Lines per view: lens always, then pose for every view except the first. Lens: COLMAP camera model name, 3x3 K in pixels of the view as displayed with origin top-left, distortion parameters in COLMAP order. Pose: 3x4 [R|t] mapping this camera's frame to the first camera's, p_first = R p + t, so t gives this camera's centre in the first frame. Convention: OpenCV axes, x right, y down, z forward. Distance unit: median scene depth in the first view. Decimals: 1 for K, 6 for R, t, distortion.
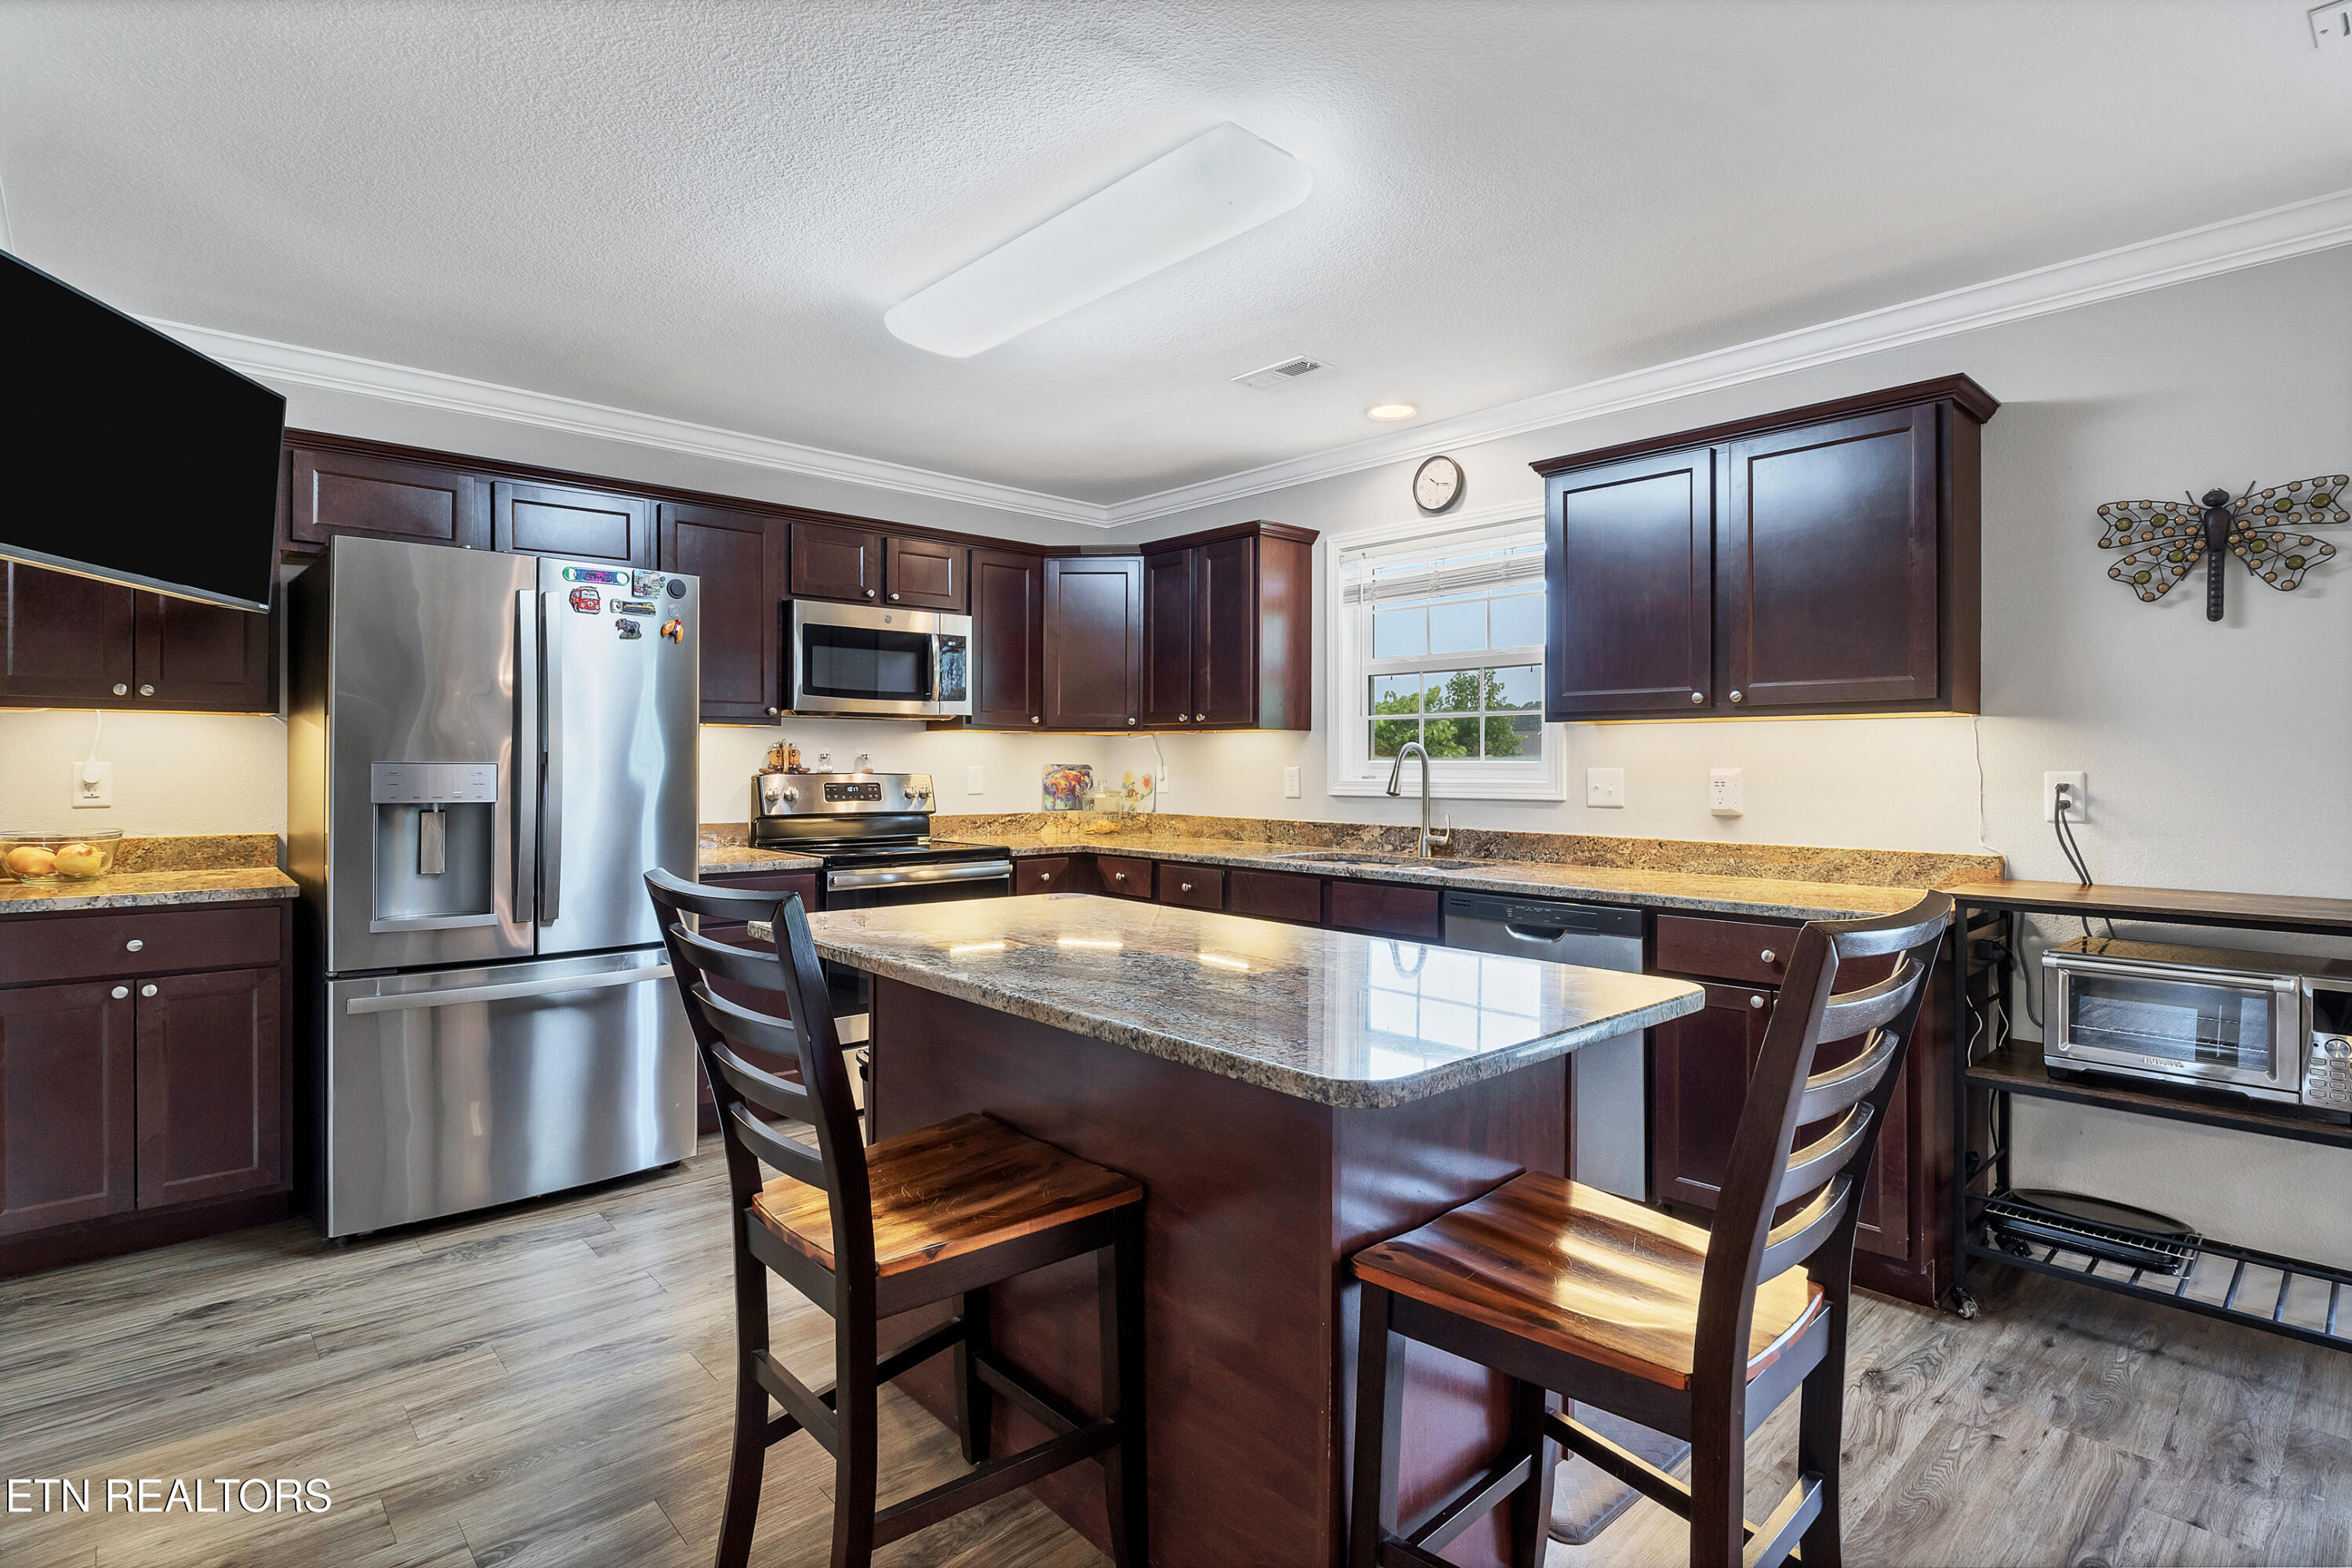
lens RADIAL K [[1161.8, 0, 1110.8], [0, 1161.8, 775.7], [0, 0, 1]] dist [-0.006608, -0.000860]
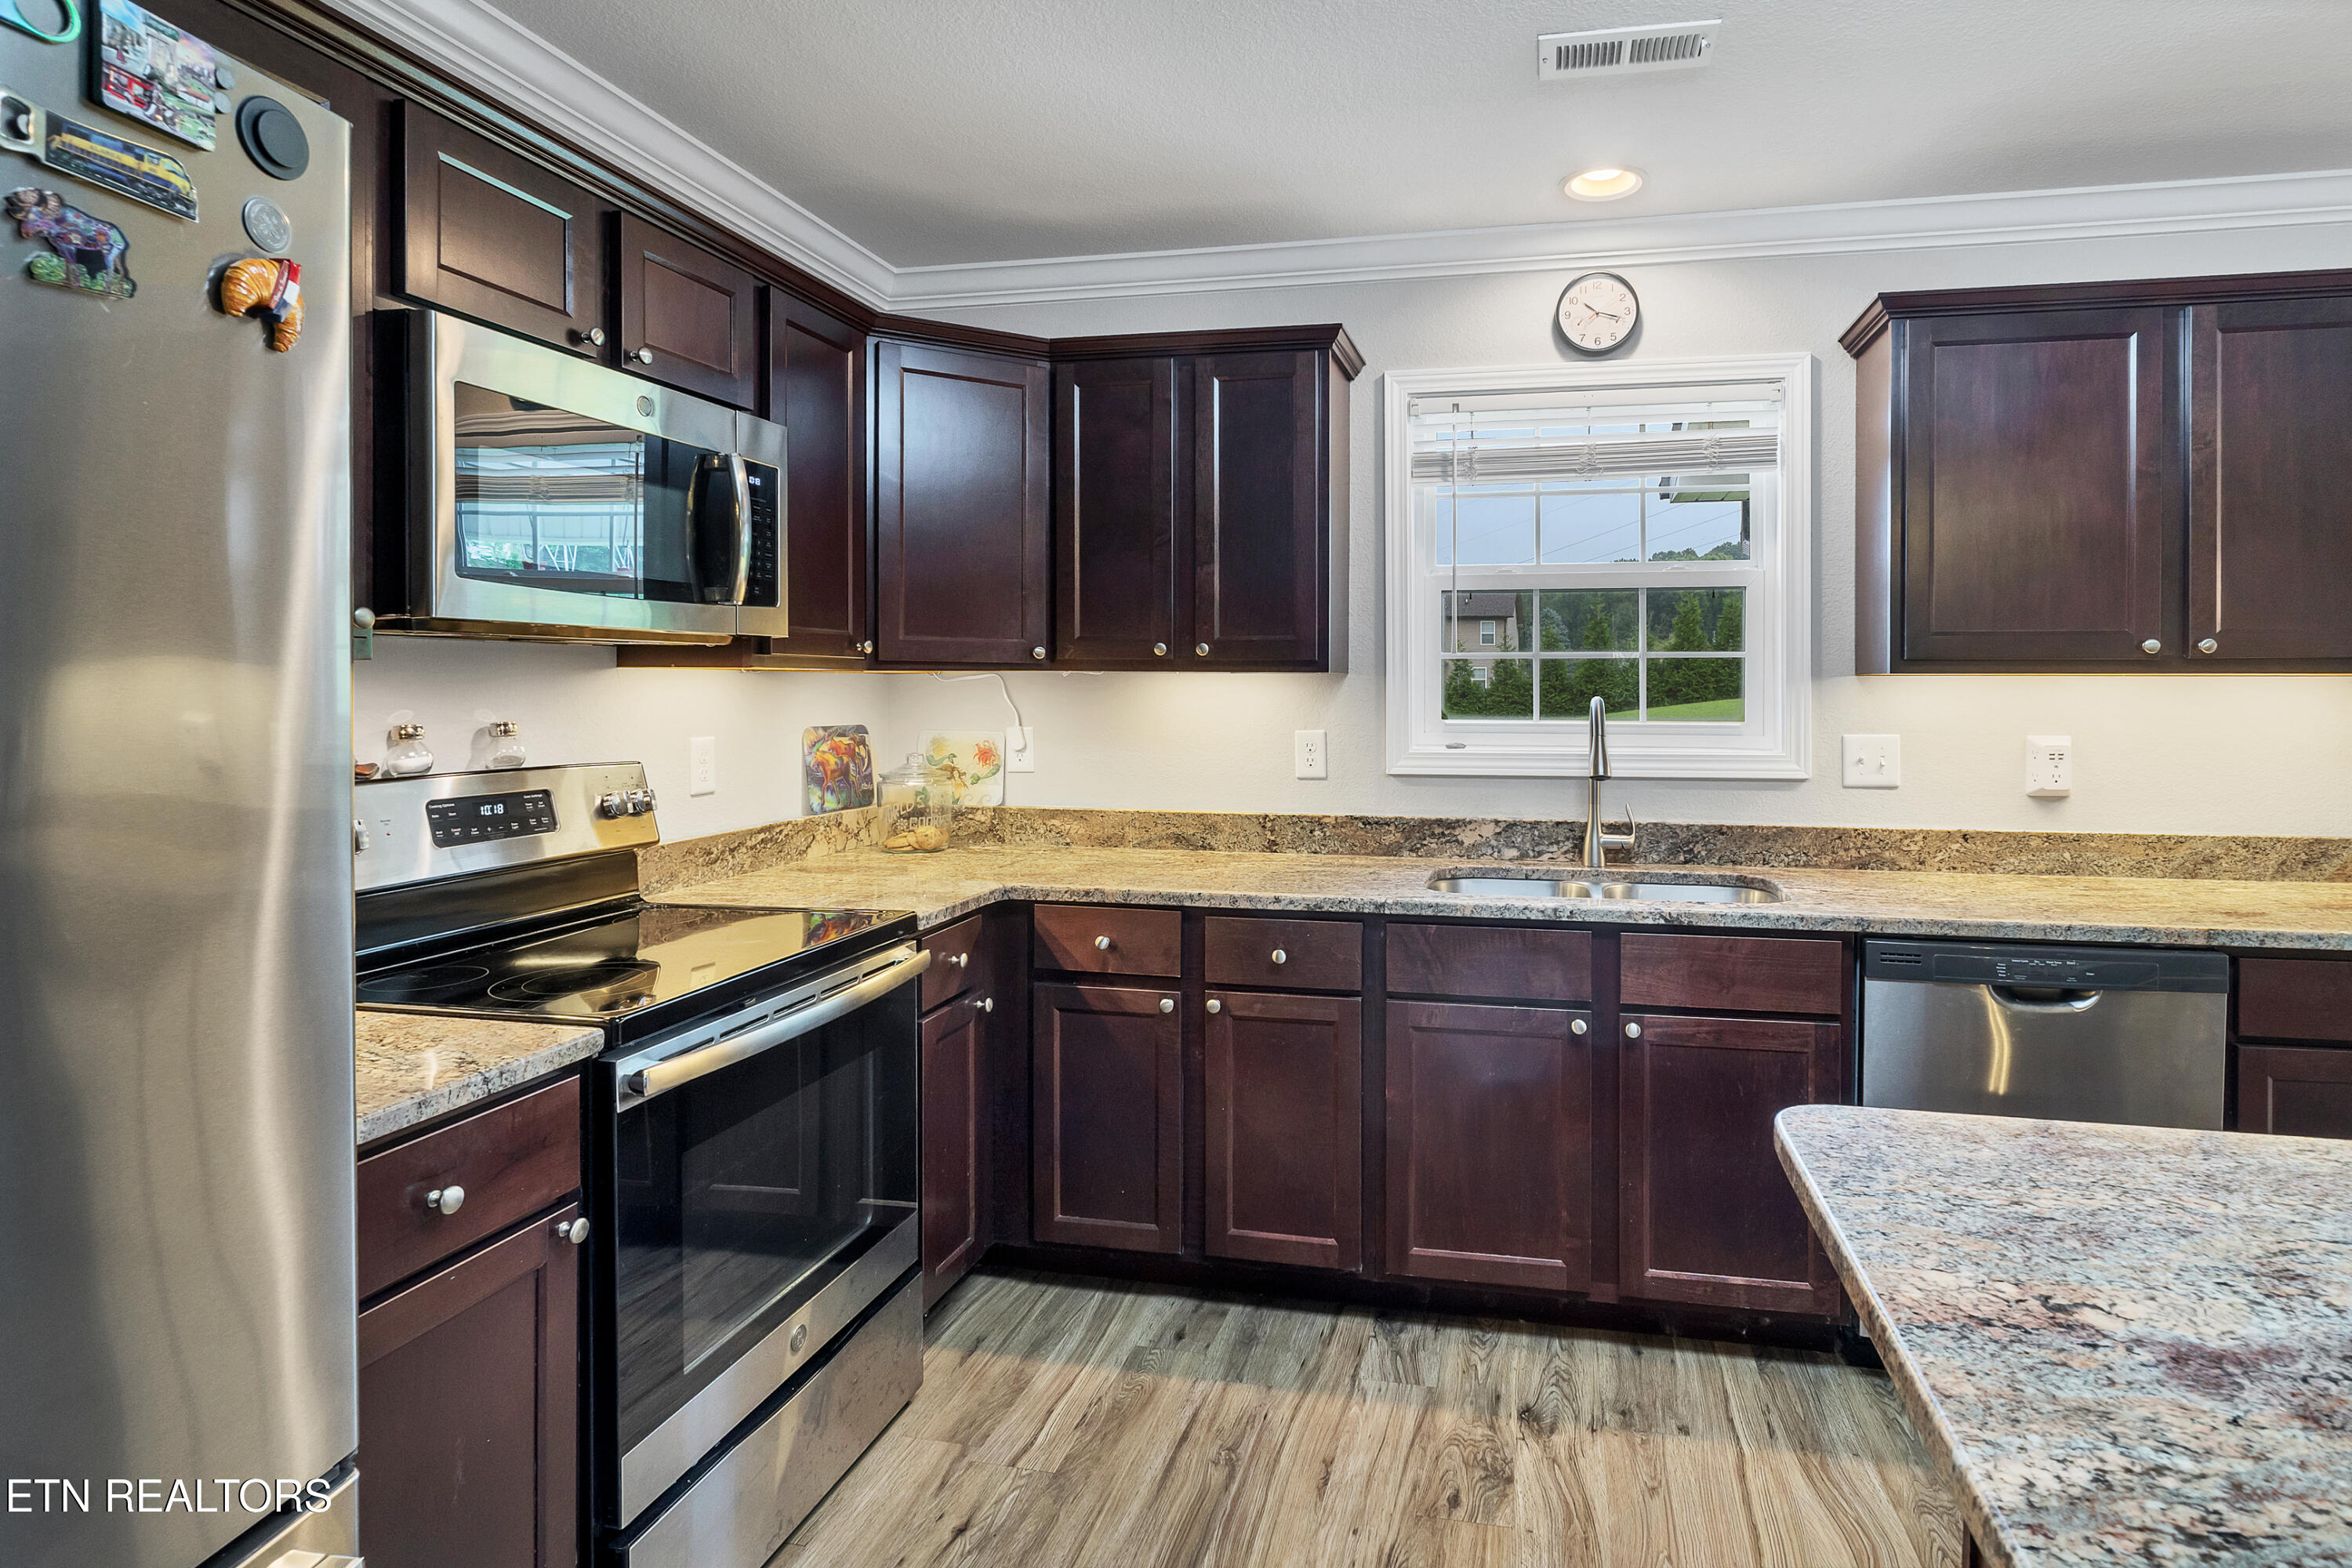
lens RADIAL K [[1241.8, 0, 1246.3], [0, 1241.8, 691.4], [0, 0, 1]] dist [-0.004249, 0.000502]
pose [[0.779296, -0.007535, 0.626611, -0.315580], [0.006939, 0.999970, 0.003395, -0.032938], [-0.626618, 0.001703, 0.779325, 0.547047]]
